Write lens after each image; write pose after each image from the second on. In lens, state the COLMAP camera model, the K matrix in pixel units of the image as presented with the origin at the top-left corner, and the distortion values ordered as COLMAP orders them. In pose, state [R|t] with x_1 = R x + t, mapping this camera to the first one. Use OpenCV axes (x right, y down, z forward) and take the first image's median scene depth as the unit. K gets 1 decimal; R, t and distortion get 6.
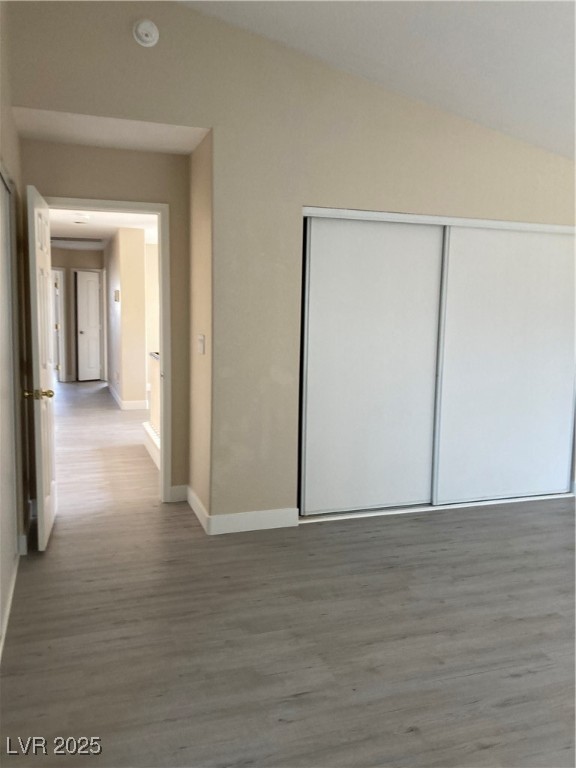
lens RADIAL K [[638.2, 0, 290.4], [0, 638.2, 385.1], [0, 0, 1]] dist [0.020509, -0.012665]
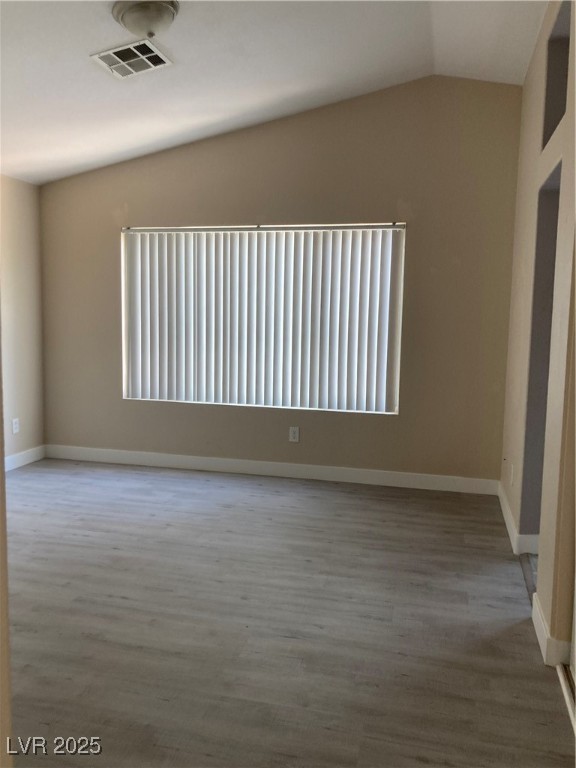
lens RADIAL K [[638.2, 0, 287.7], [0, 638.2, 383.7], [0, 0, 1]] dist [0.020509, -0.012665]
pose [[-0.835851, -0.091406, 0.541293, -0.120296], [0.035938, 0.974813, 0.220107, -0.045689], [-0.547779, 0.203430, -0.811514, 0.394437]]
